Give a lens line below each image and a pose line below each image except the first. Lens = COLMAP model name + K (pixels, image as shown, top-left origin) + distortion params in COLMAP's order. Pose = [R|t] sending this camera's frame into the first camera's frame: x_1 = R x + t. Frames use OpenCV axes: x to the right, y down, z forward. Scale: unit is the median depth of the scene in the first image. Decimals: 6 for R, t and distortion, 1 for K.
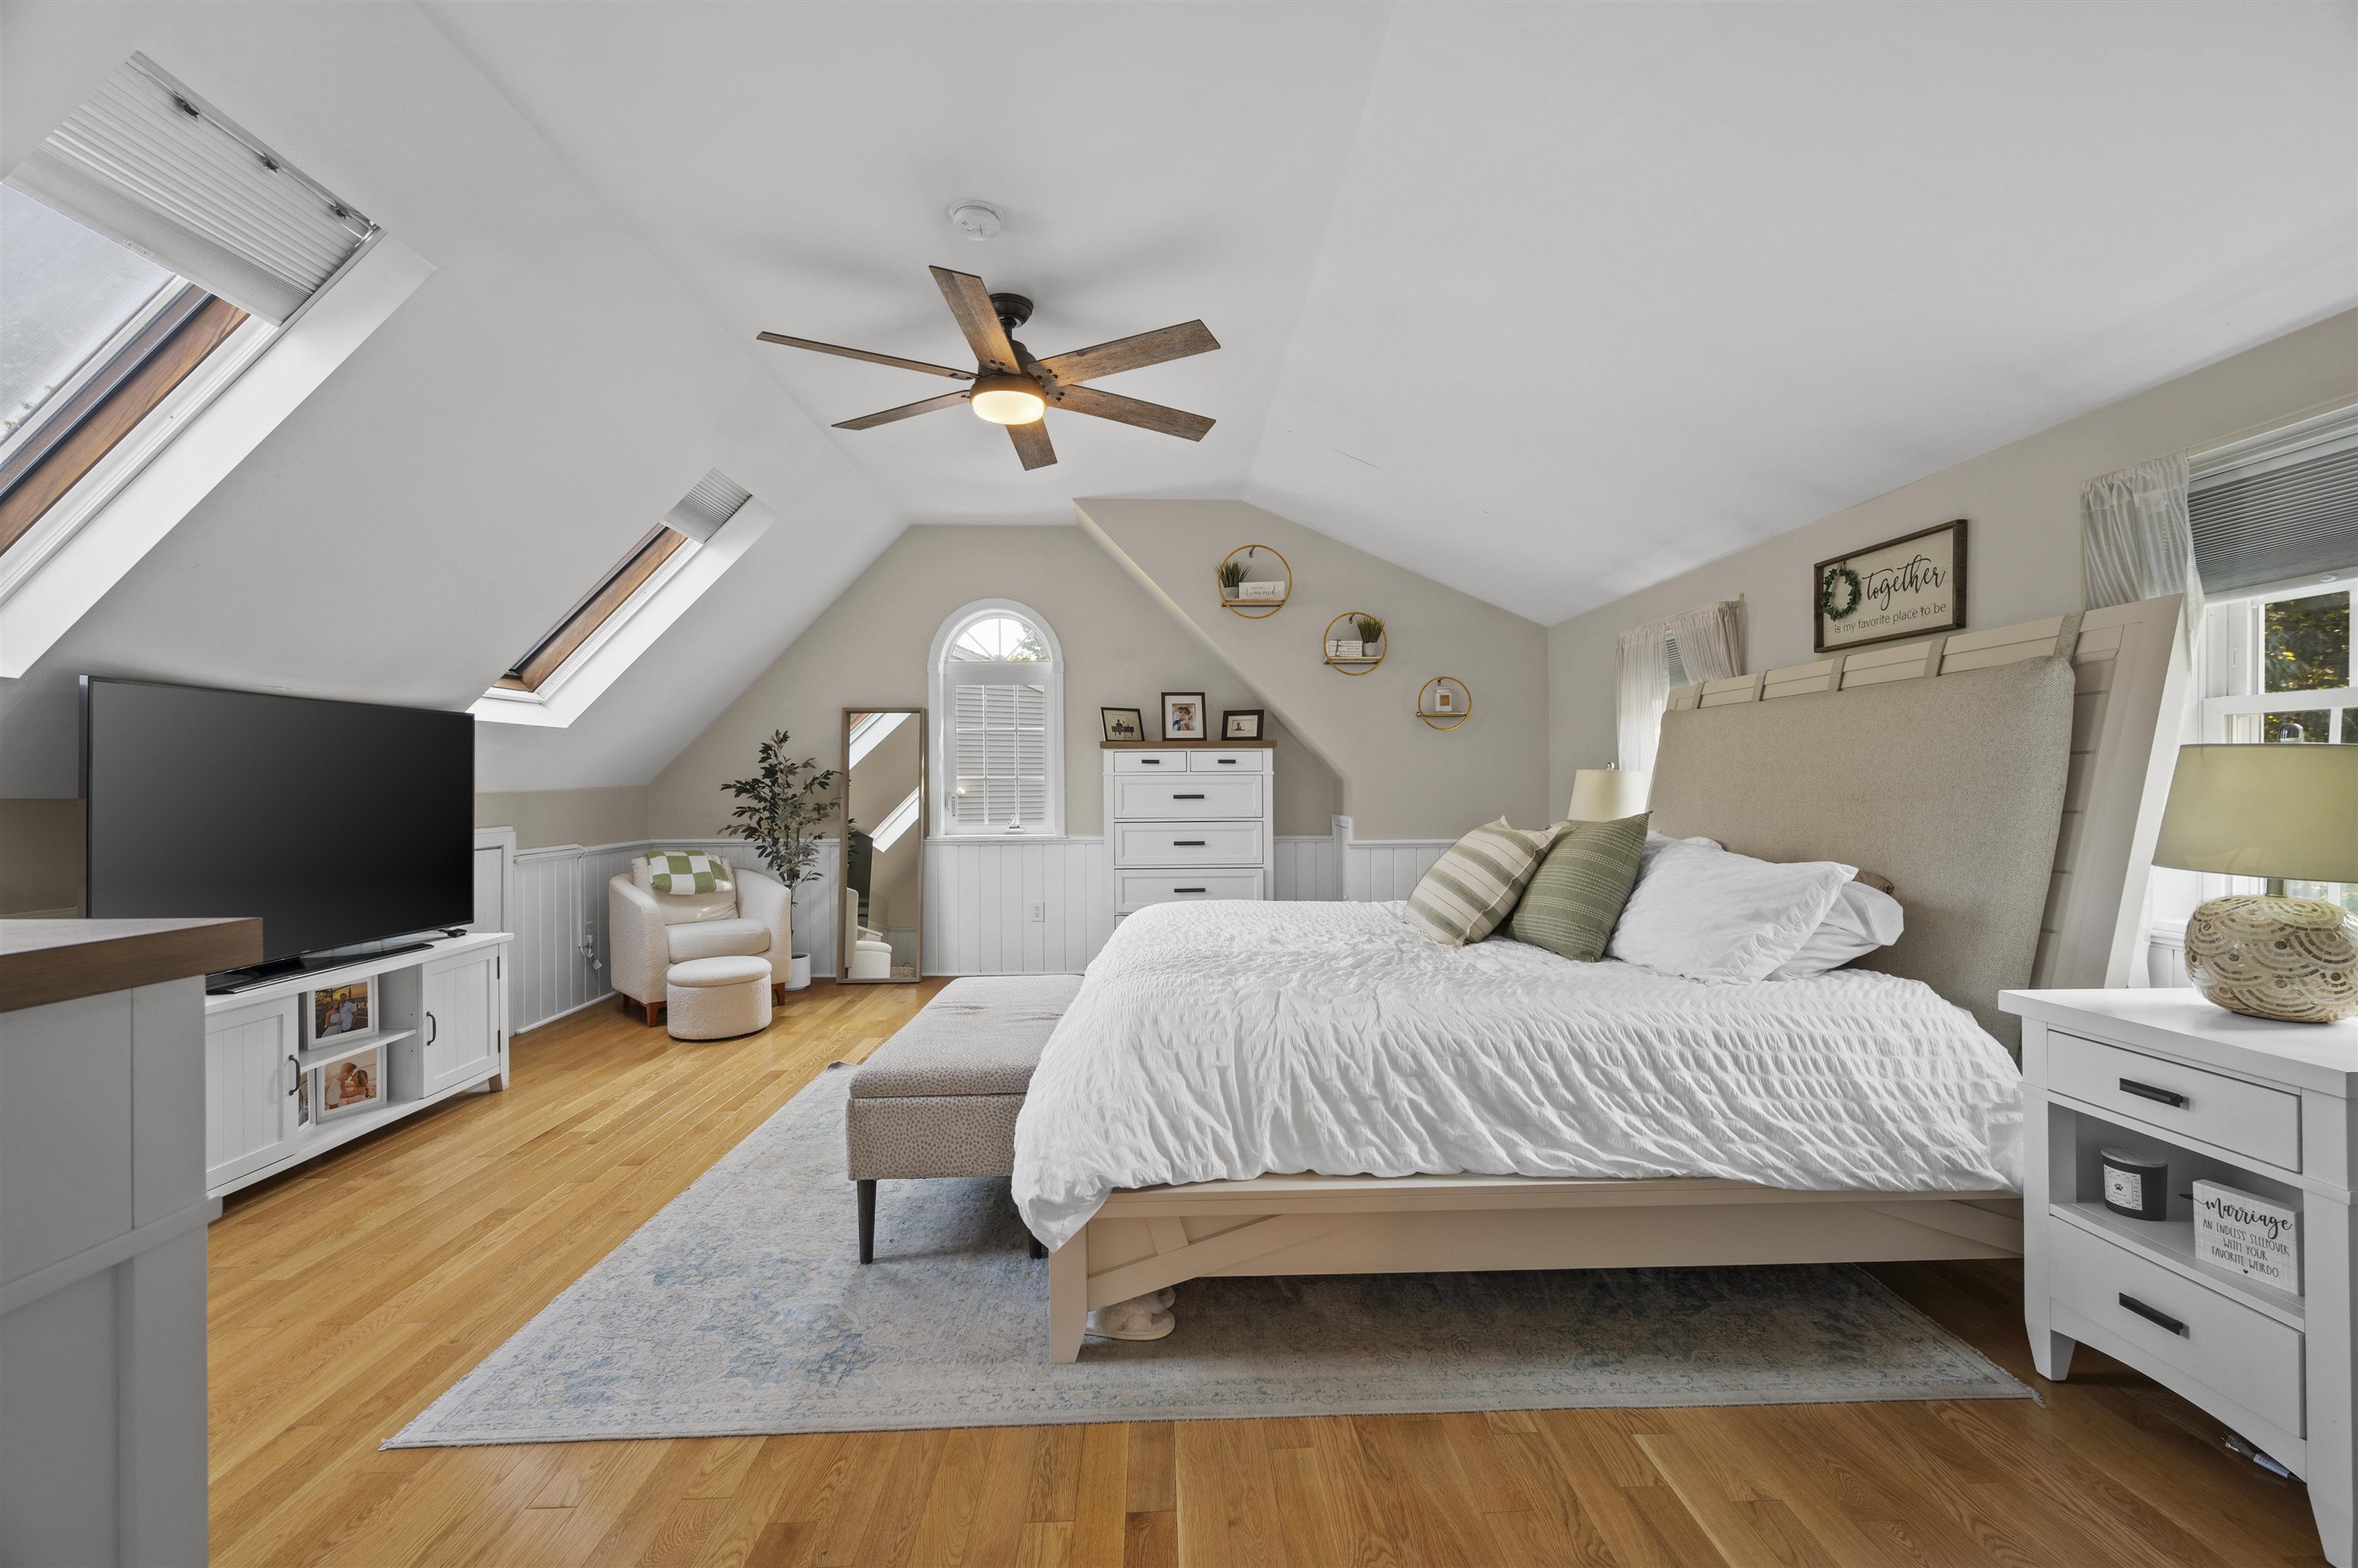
lens RADIAL K [[1003.0, 0, 1183.9], [0, 1003.0, 788.4], [0, 0, 1]] dist [-0.003454, 0.000464]
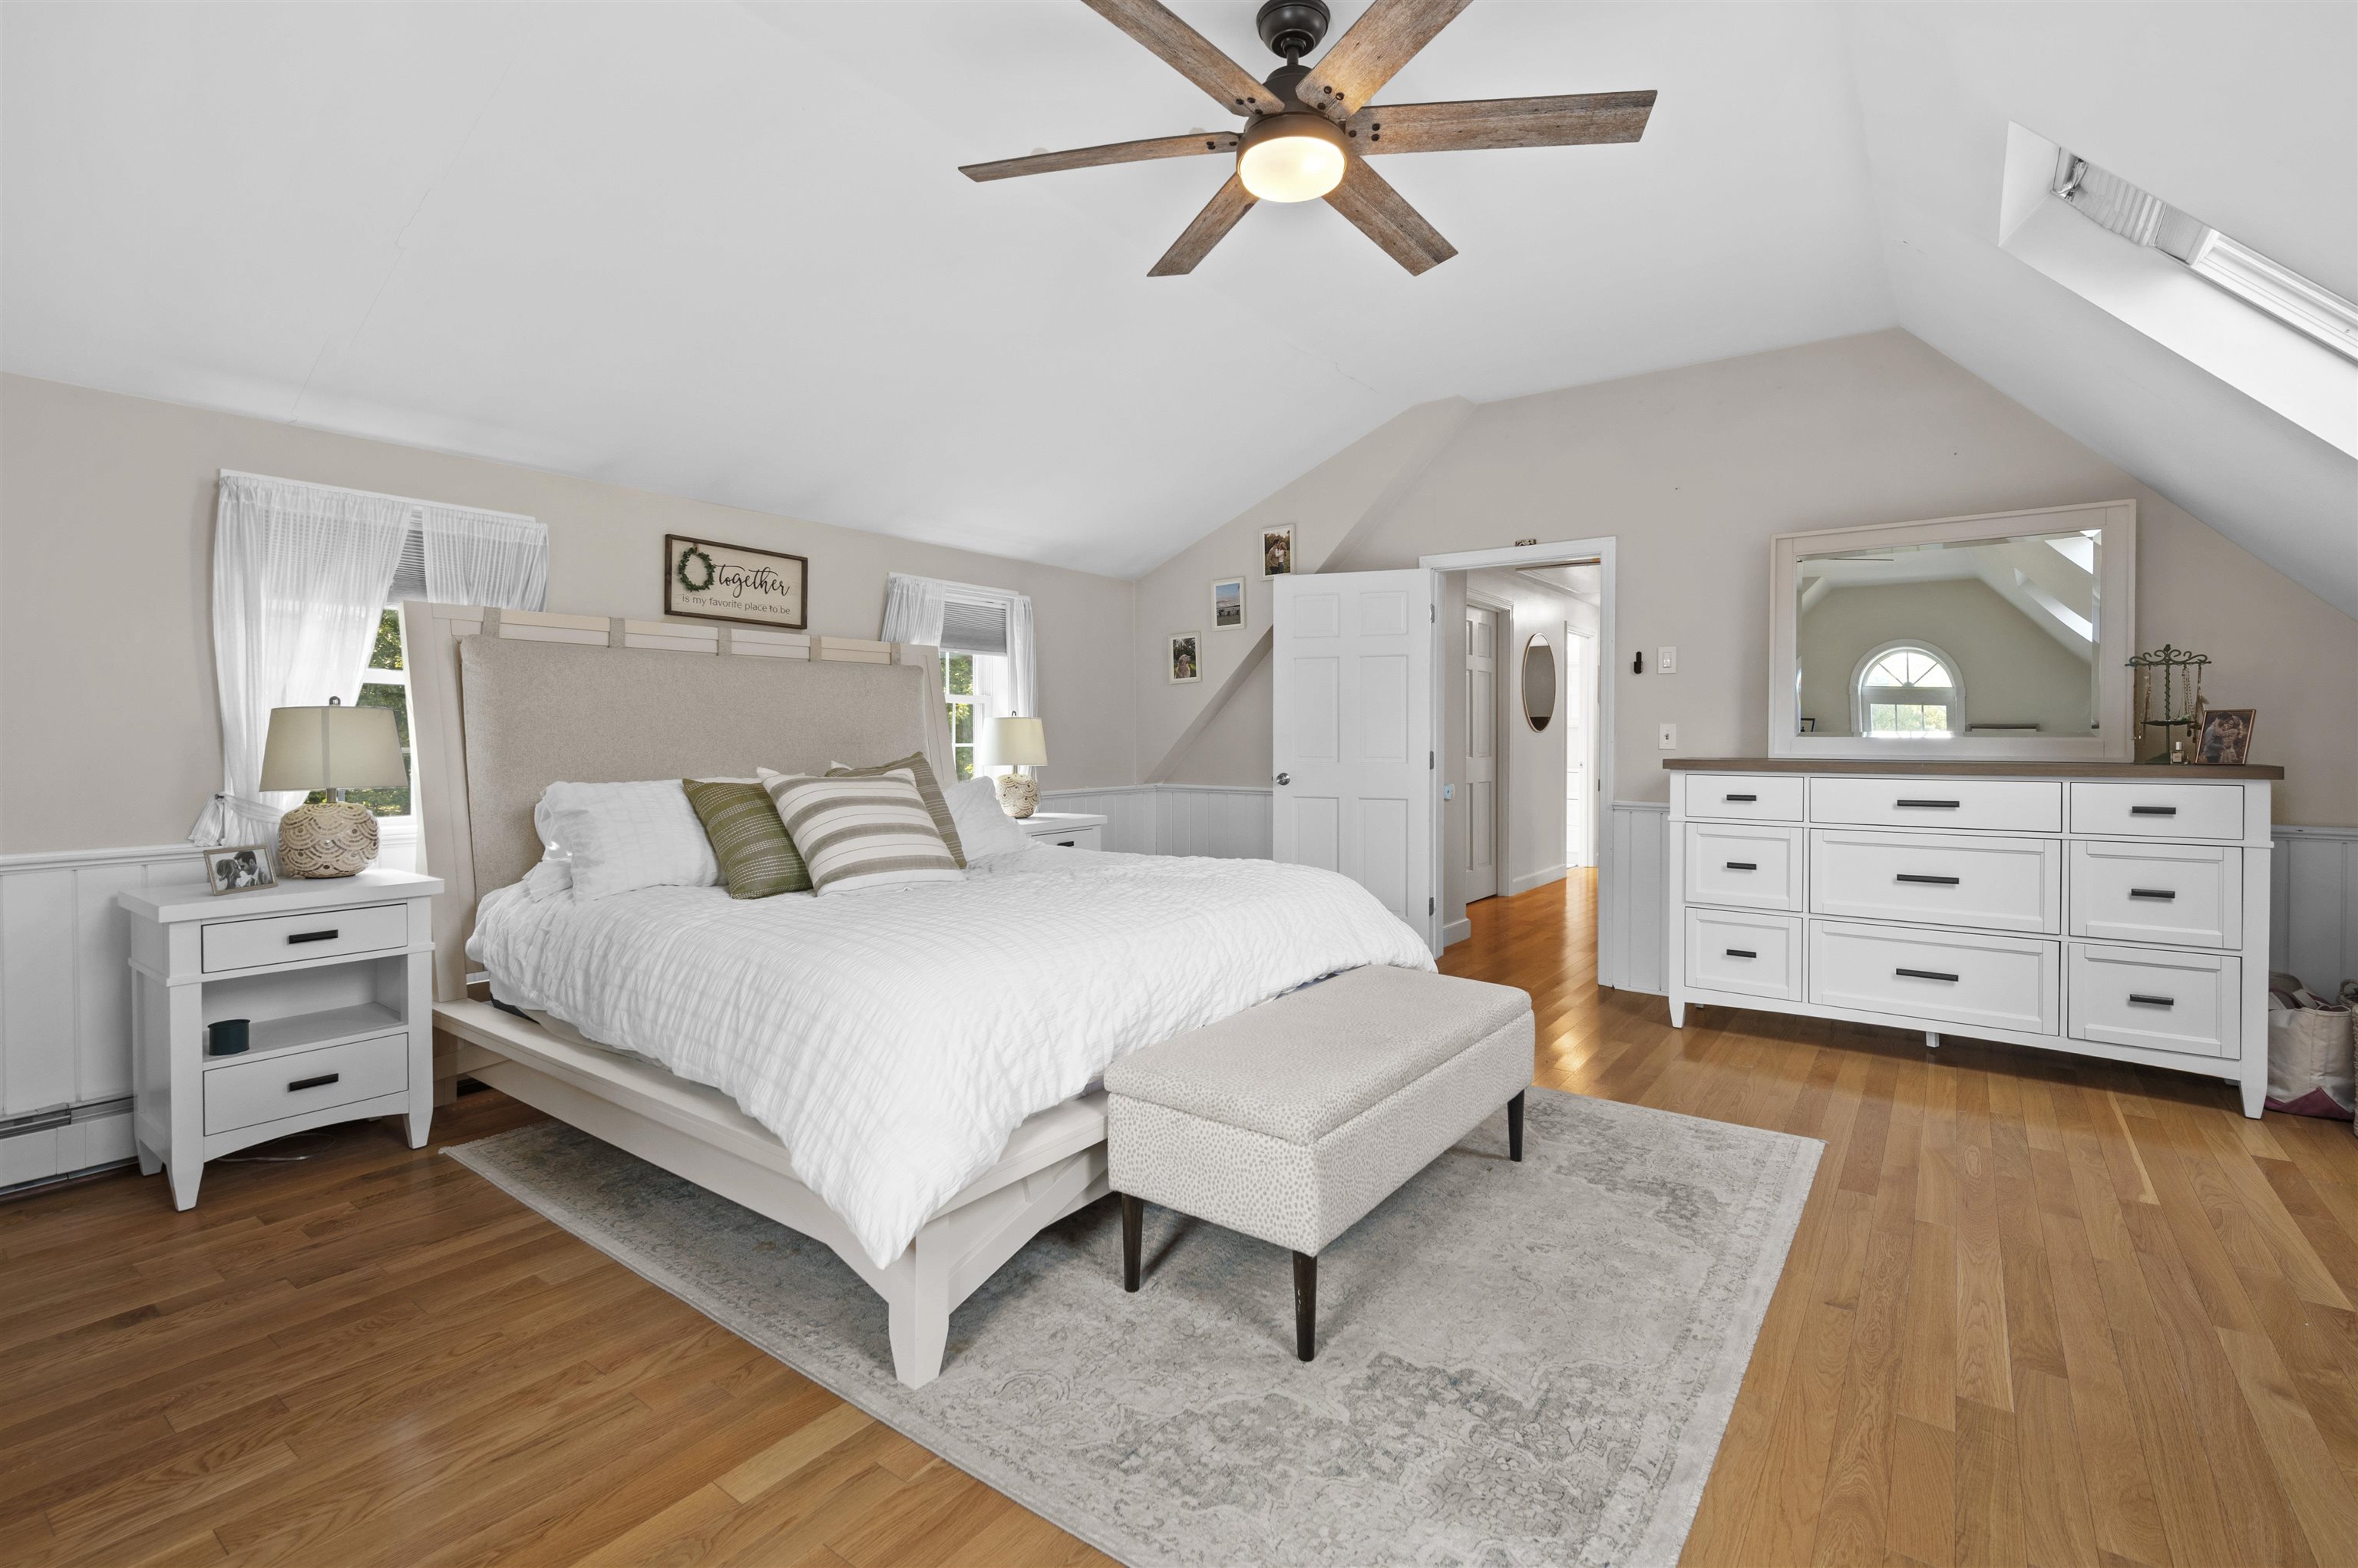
lens RADIAL K [[1071.6, 0, 1183.0], [0, 1071.6, 752.2], [0, 0, 1]] dist [-0.000072, -0.000052]
pose [[-0.795285, -0.006745, 0.606198, -0.559565], [0.003539, 0.999869, 0.015769, 0.001898], [-0.606225, 0.014687, -0.795157, 1.636781]]
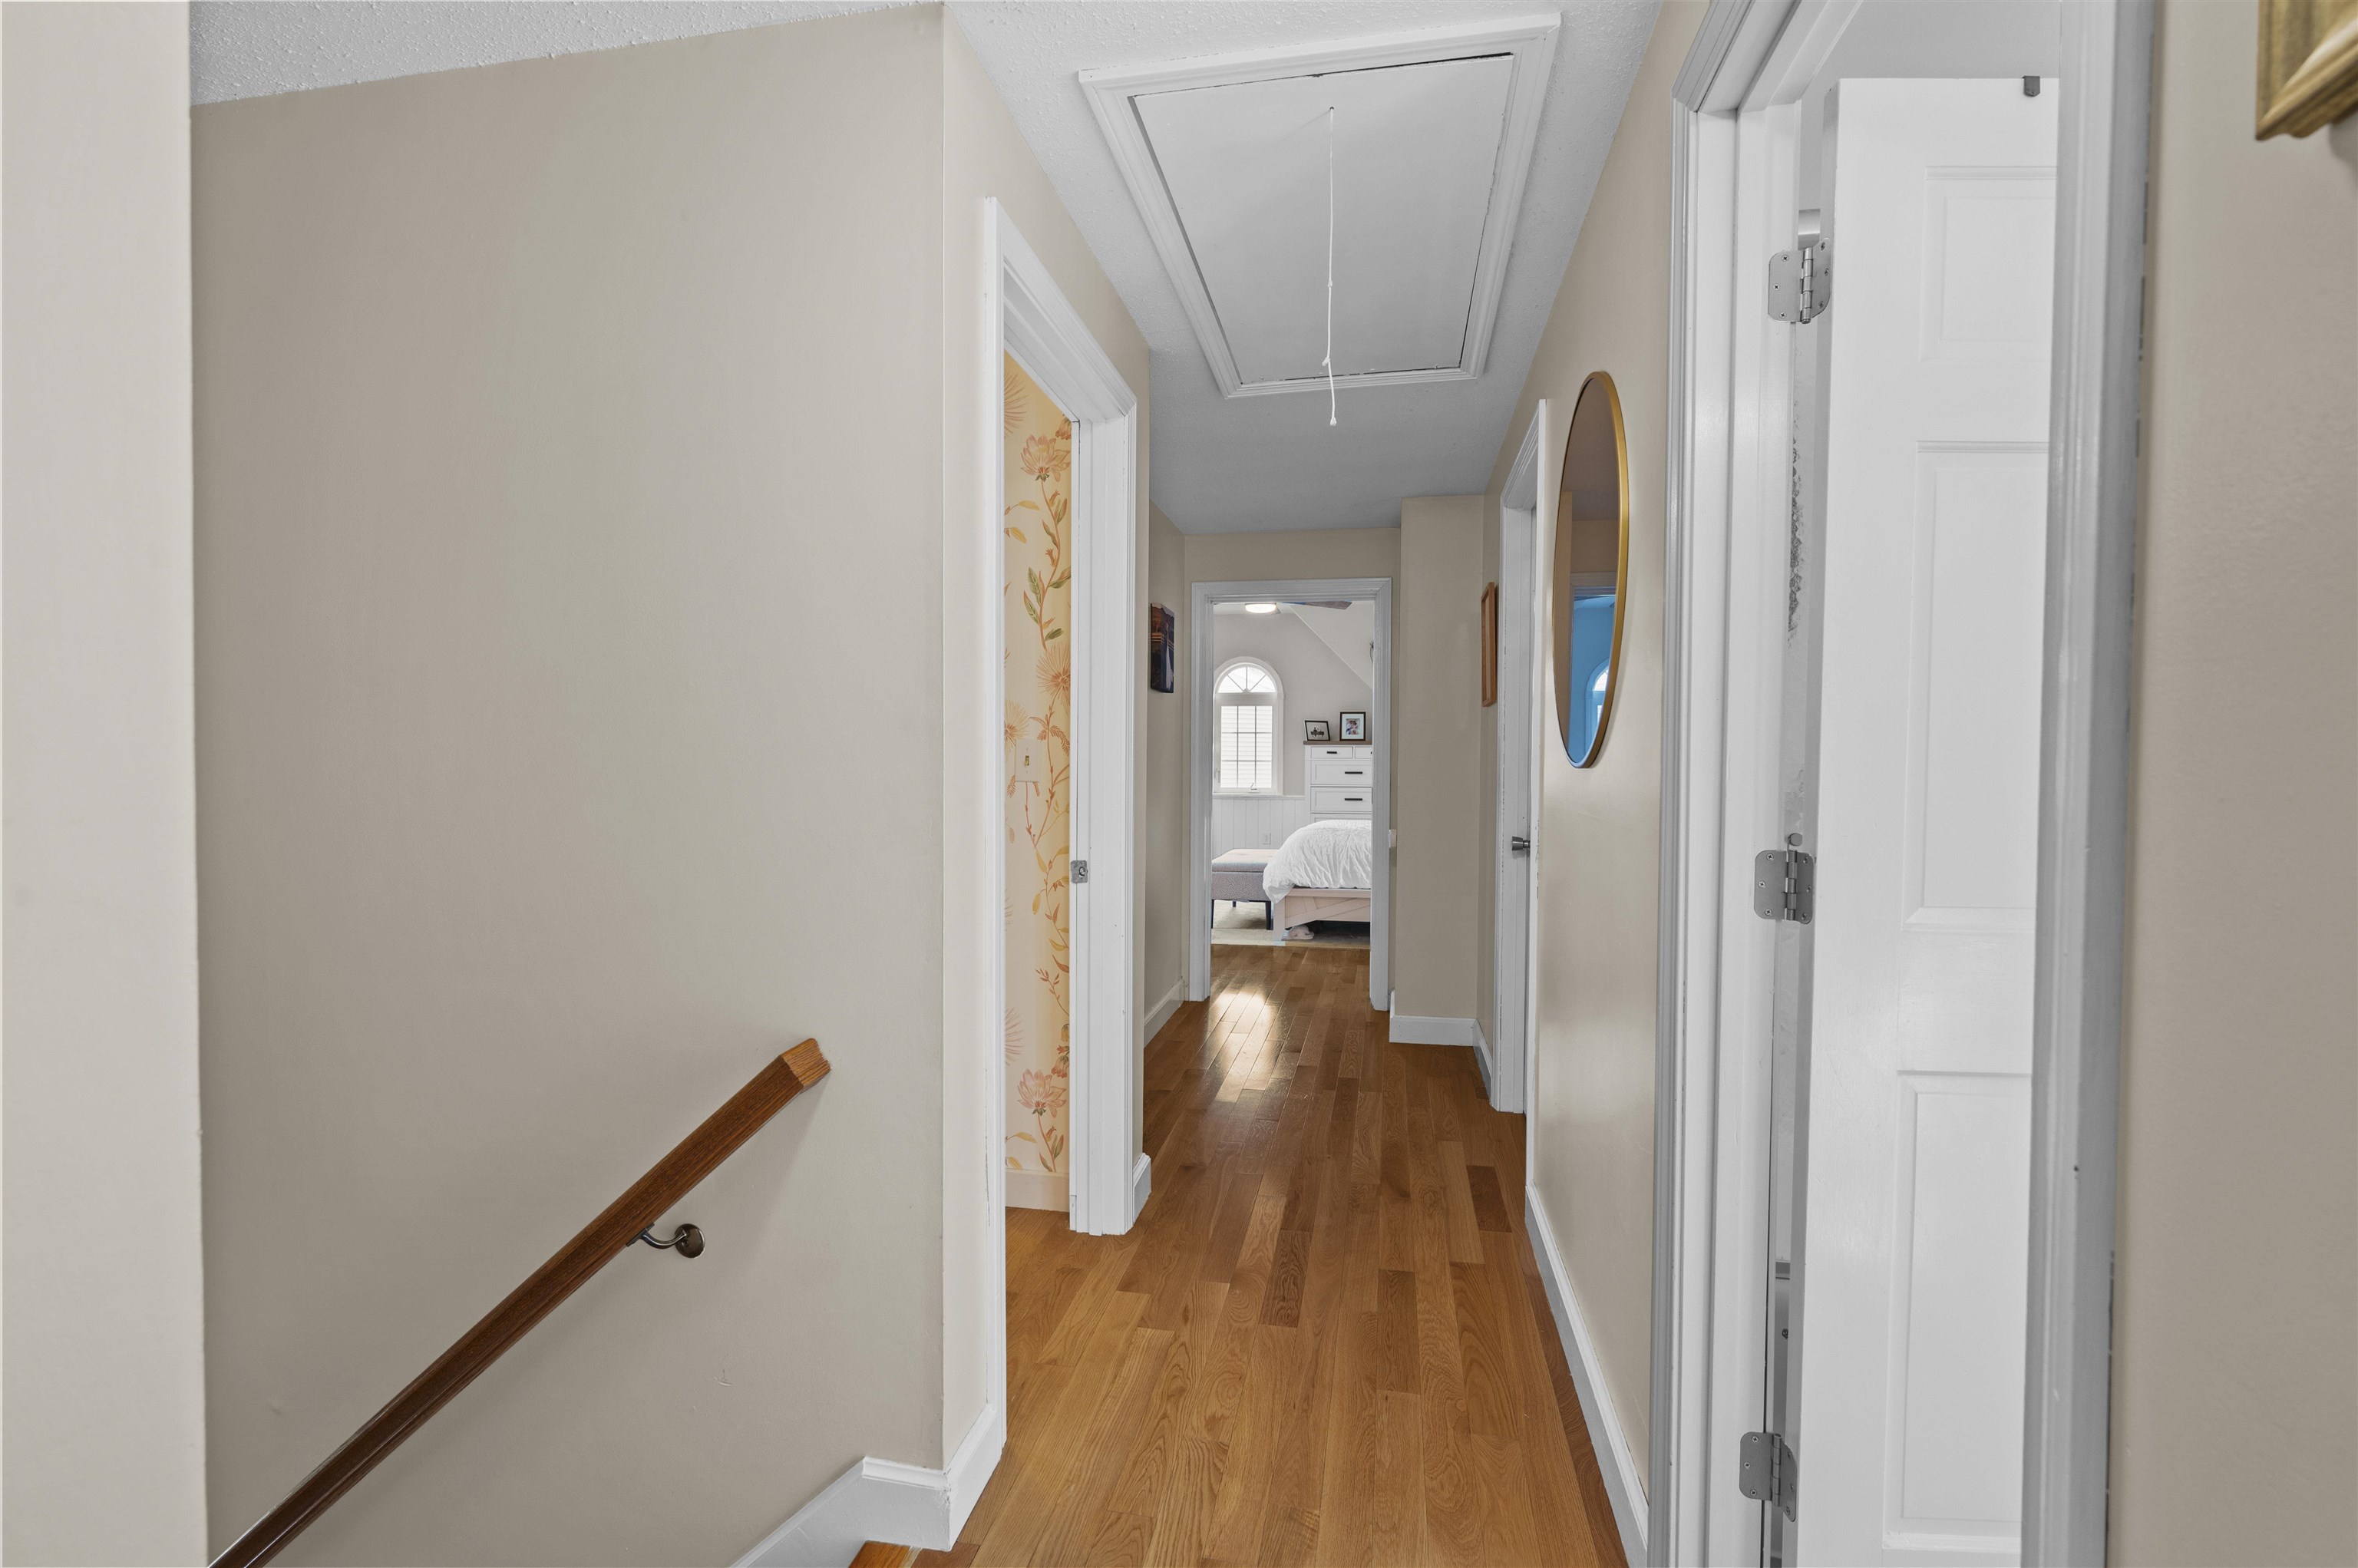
lens RADIAL K [[1061.0, 0, 1195.2], [0, 1061.0, 775.4], [0, 0, 1]] dist [0.000938, 0.000257]
pose [[0.978696, 0.012193, -0.204955, 0.197632], [-0.010853, 0.999912, 0.007661, 0.003131], [0.205030, -0.005273, 0.978742, -1.513162]]
